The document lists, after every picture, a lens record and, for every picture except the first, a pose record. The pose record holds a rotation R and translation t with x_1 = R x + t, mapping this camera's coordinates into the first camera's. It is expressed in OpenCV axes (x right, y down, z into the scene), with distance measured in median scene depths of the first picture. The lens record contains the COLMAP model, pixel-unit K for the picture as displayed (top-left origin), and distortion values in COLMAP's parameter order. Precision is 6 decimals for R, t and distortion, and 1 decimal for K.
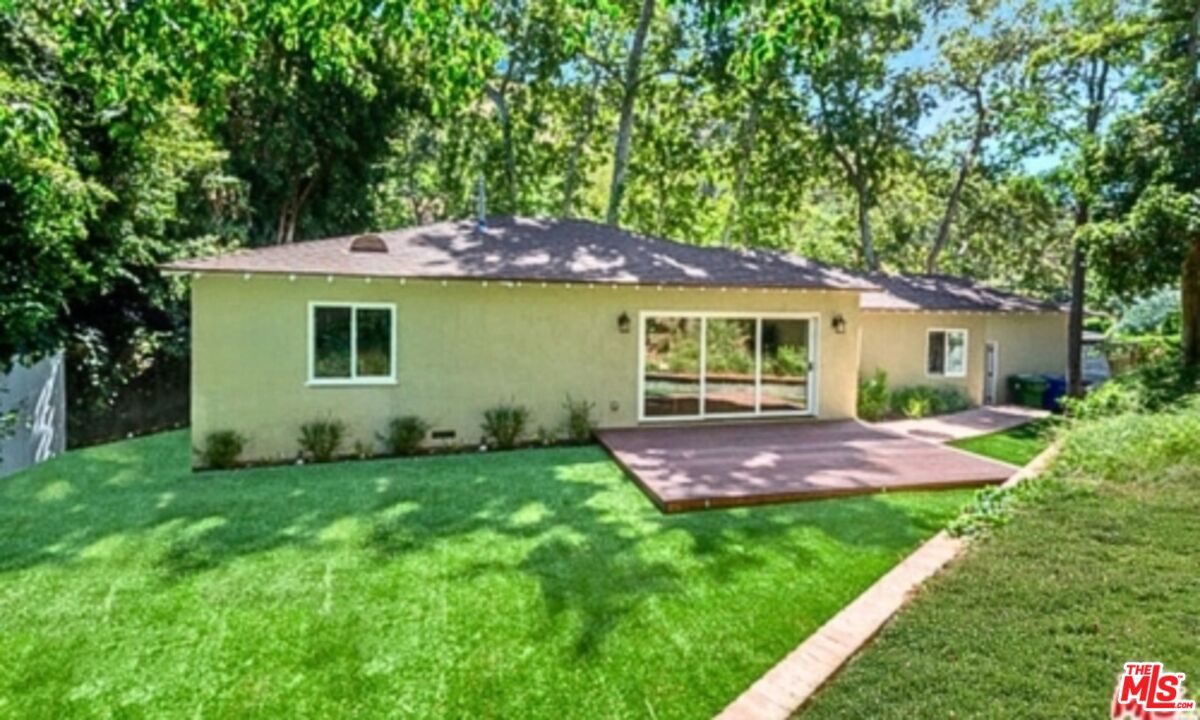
lens RADIAL K [[534.8, 0, 589.9], [0, 534.8, 346.2], [0, 0, 1]] dist [0.041771, -0.020507]
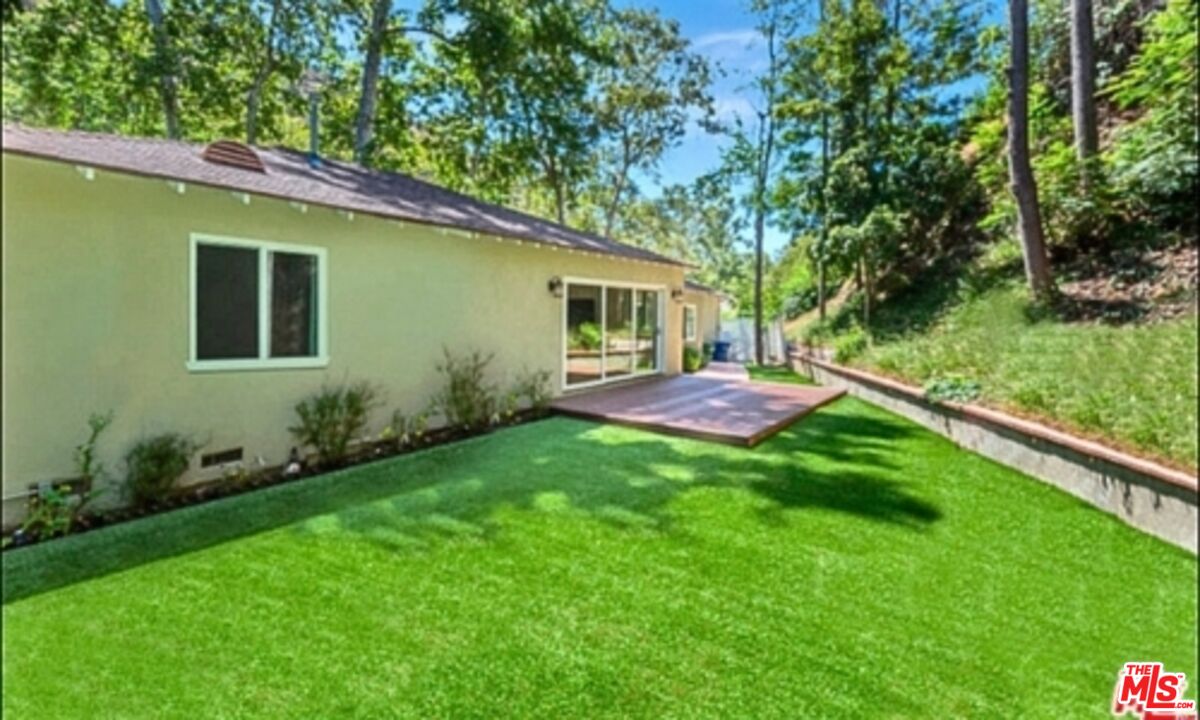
lens RADIAL K [[551.3, 0, 597.8], [0, 551.3, 314.5], [0, 0, 1]] dist [0.046198, -0.022359]
pose [[0.758341, -0.008235, 0.651806, -0.464340], [0.042348, 0.998430, -0.036655, 0.039359], [-0.650481, 0.055400, 0.757499, 0.191016]]
